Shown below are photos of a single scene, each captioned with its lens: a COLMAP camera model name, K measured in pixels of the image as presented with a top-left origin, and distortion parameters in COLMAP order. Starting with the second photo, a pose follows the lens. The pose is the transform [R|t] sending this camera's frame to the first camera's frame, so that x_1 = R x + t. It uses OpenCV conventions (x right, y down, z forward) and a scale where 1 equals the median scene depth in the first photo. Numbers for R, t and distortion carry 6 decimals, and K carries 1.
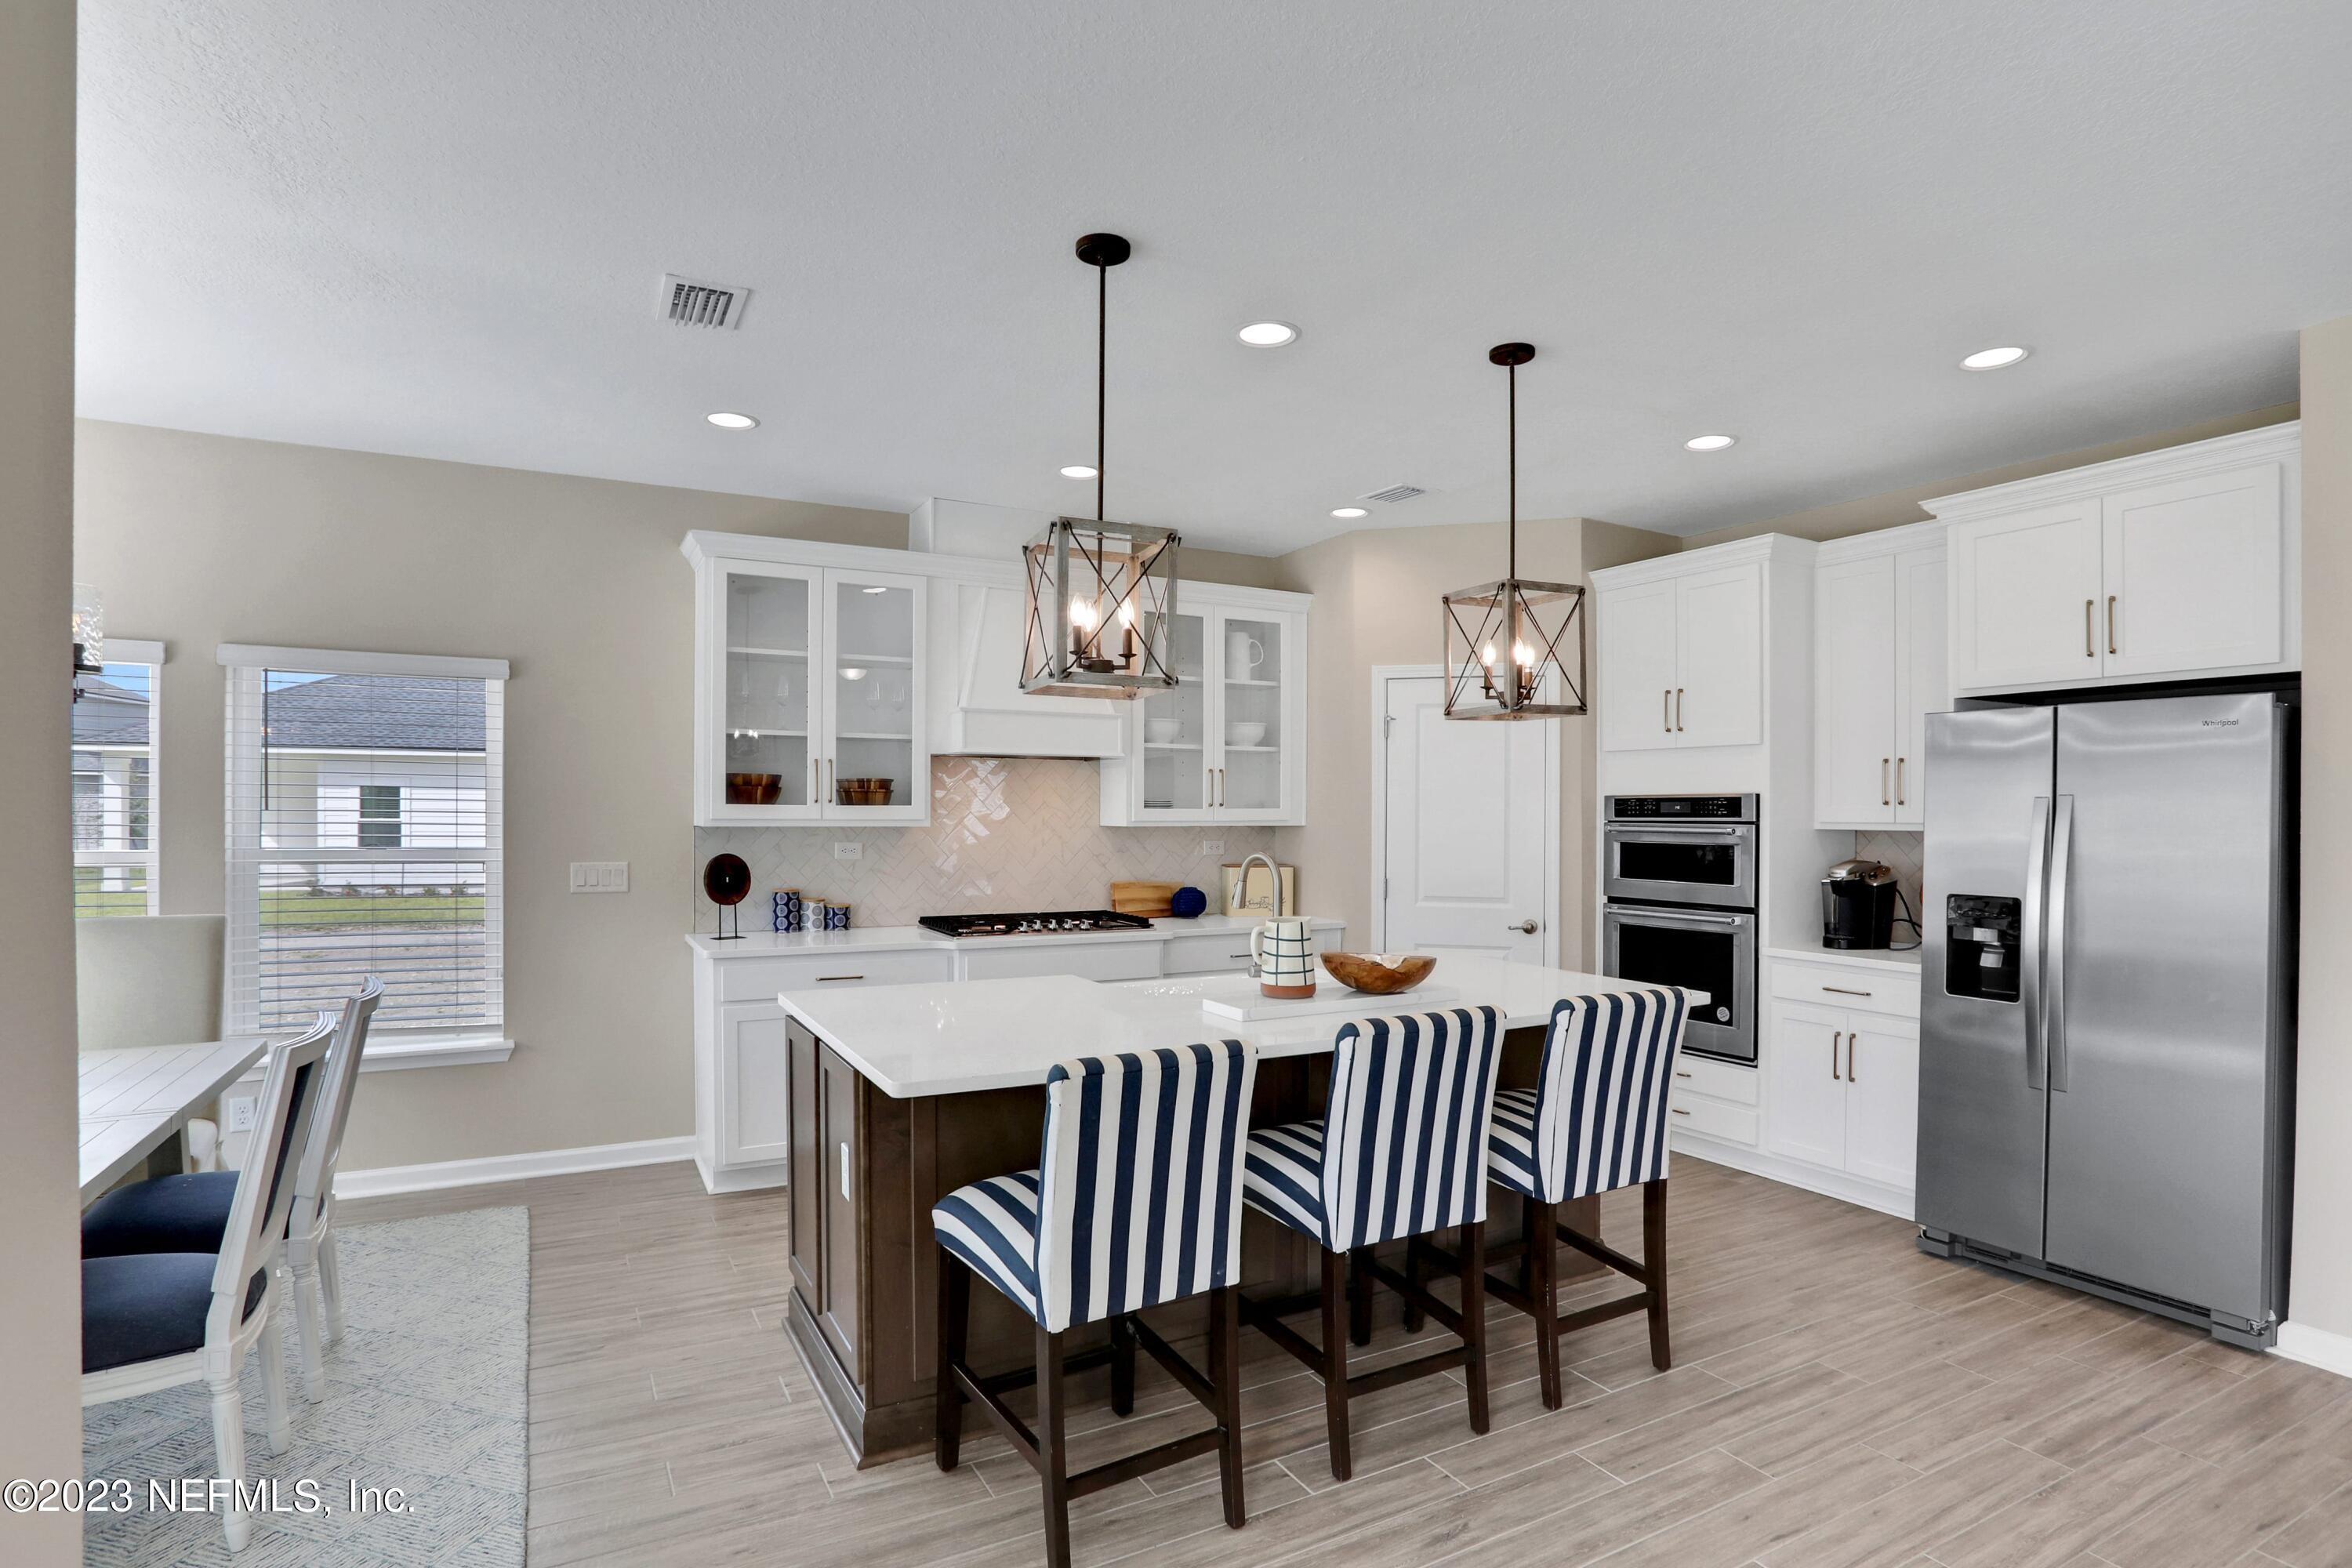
lens RADIAL K [[1178.5, 0, 1173.5], [0, 1178.5, 802.5], [0, 0, 1]] dist [-0.032633, 0.004485]
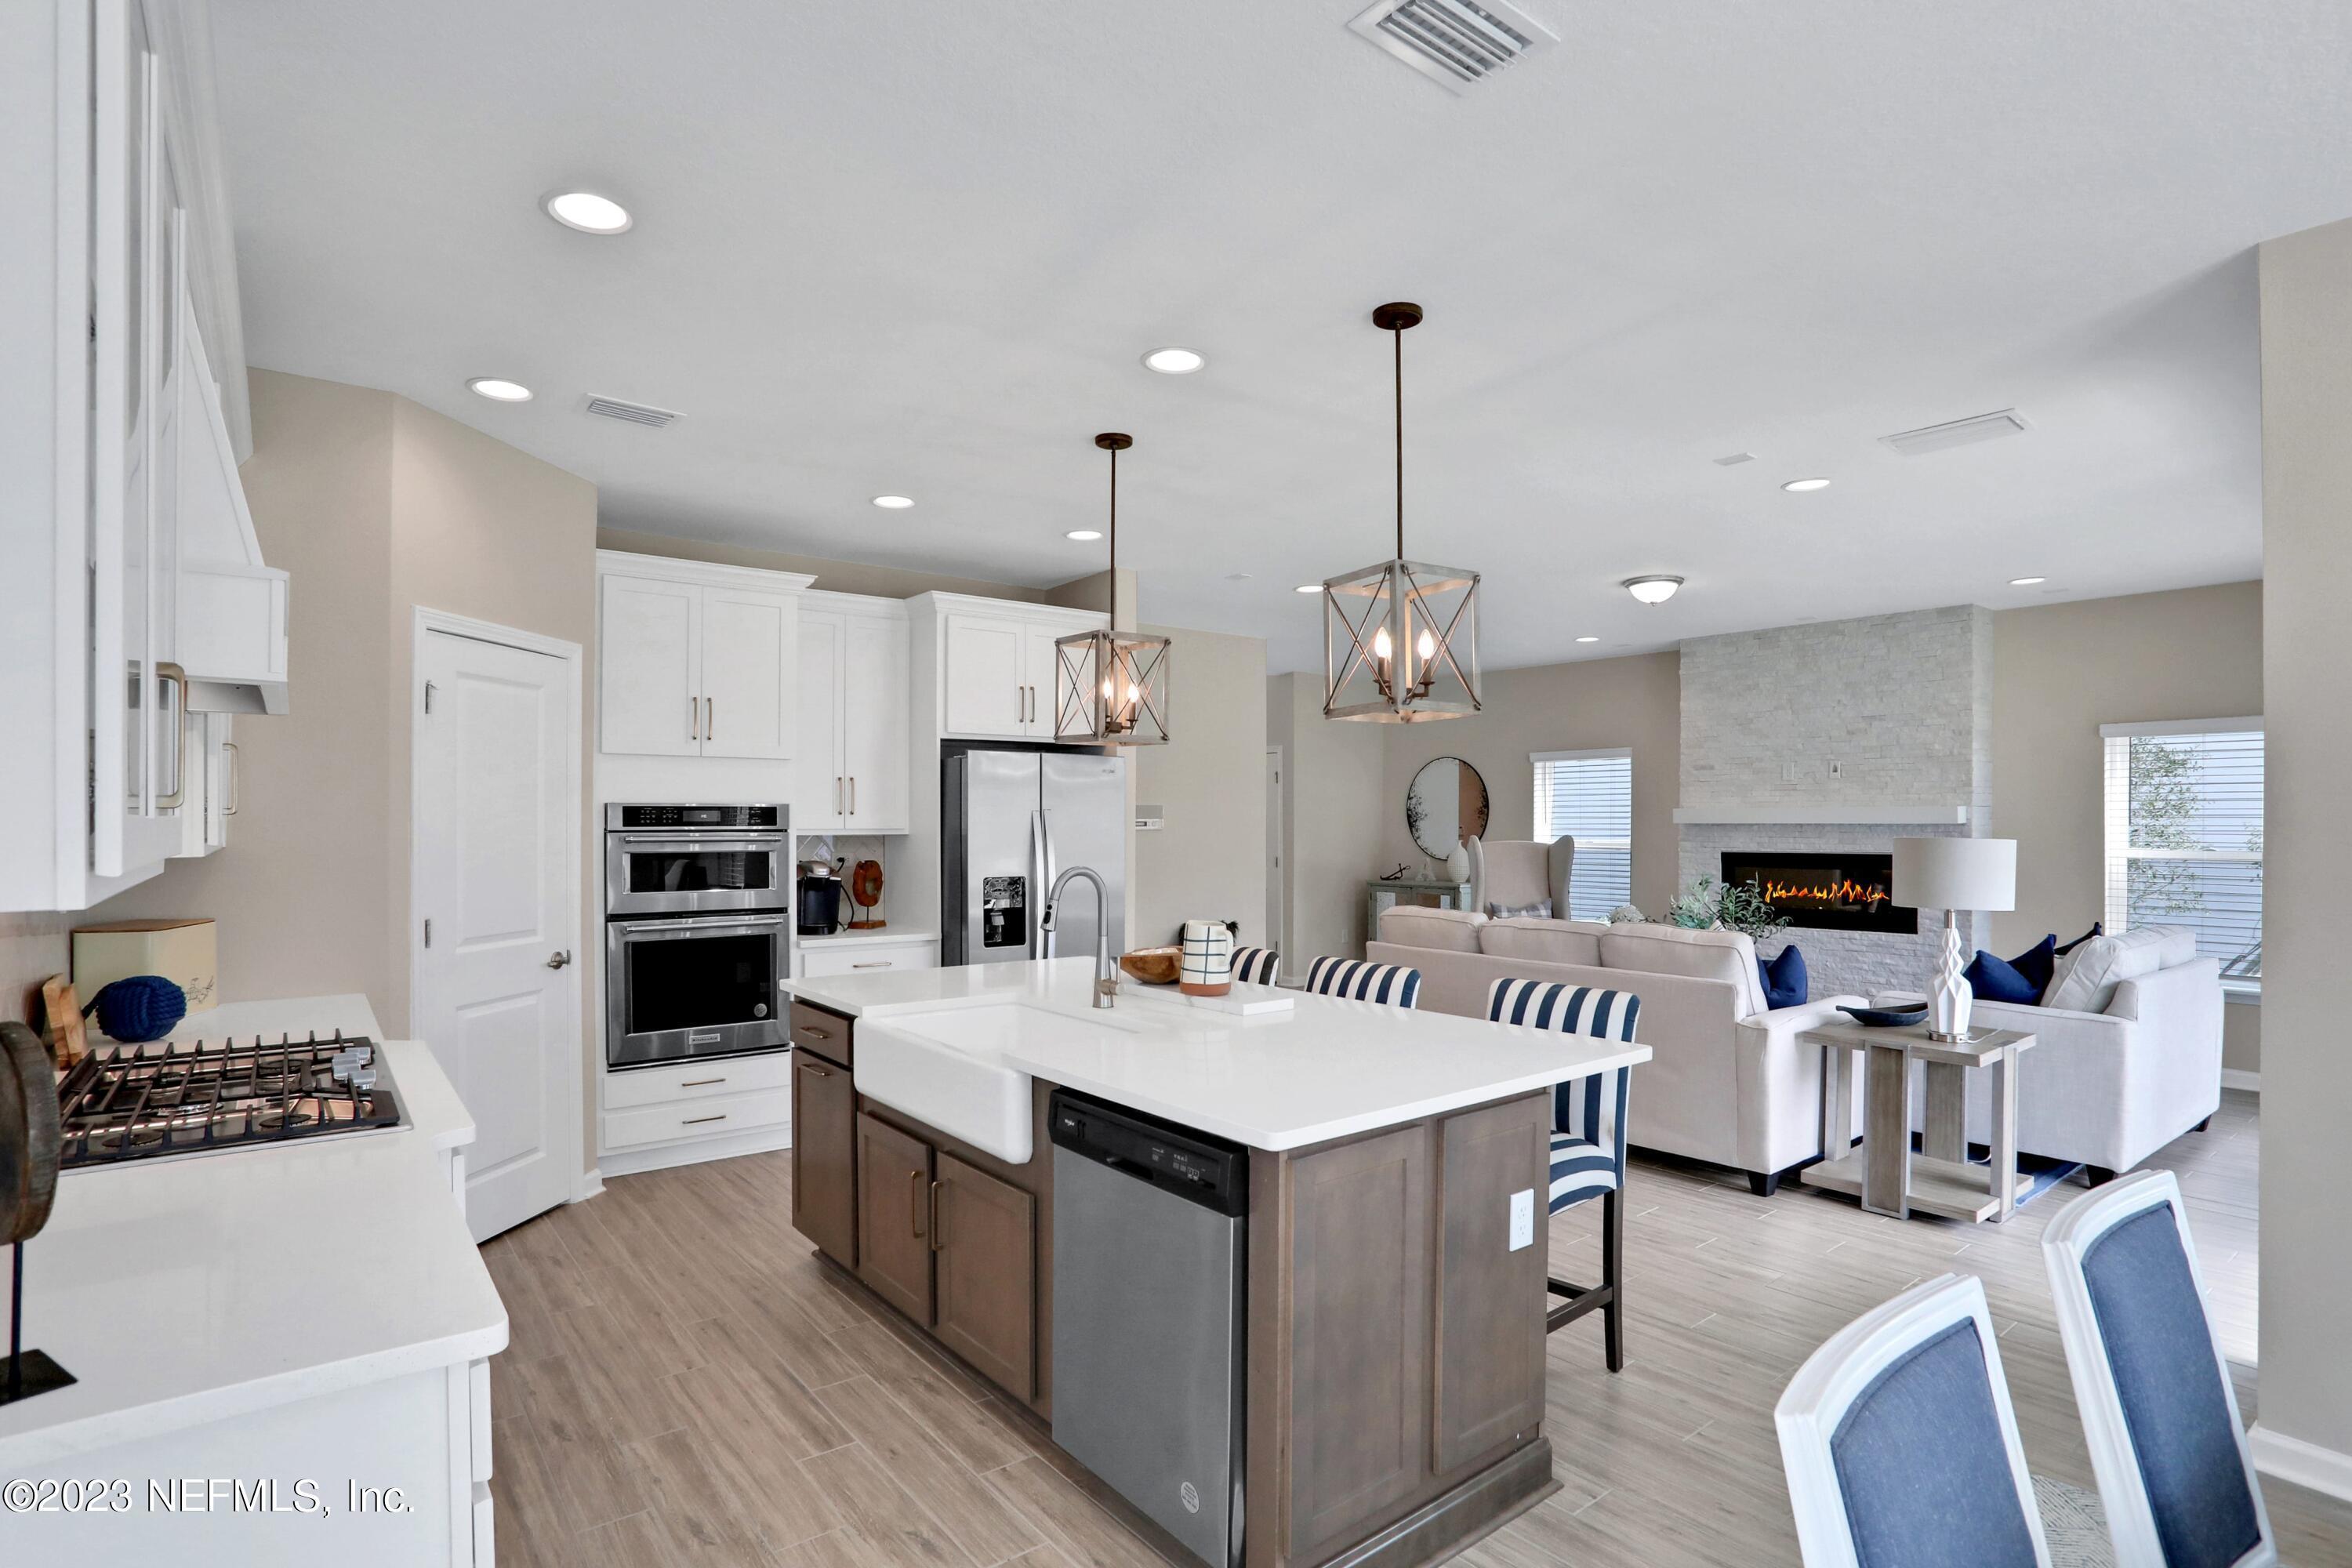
lens RADIAL K [[1178.5, 0, 1162.2], [0, 1178.5, 782.7], [0, 0, 1]] dist [-0.032633, 0.004485]
pose [[-0.142821, 0.027028, 0.989379, -0.651304], [-0.008245, 0.999560, -0.028496, 0.000839], [-0.989714, -0.012227, -0.142535, 0.793755]]
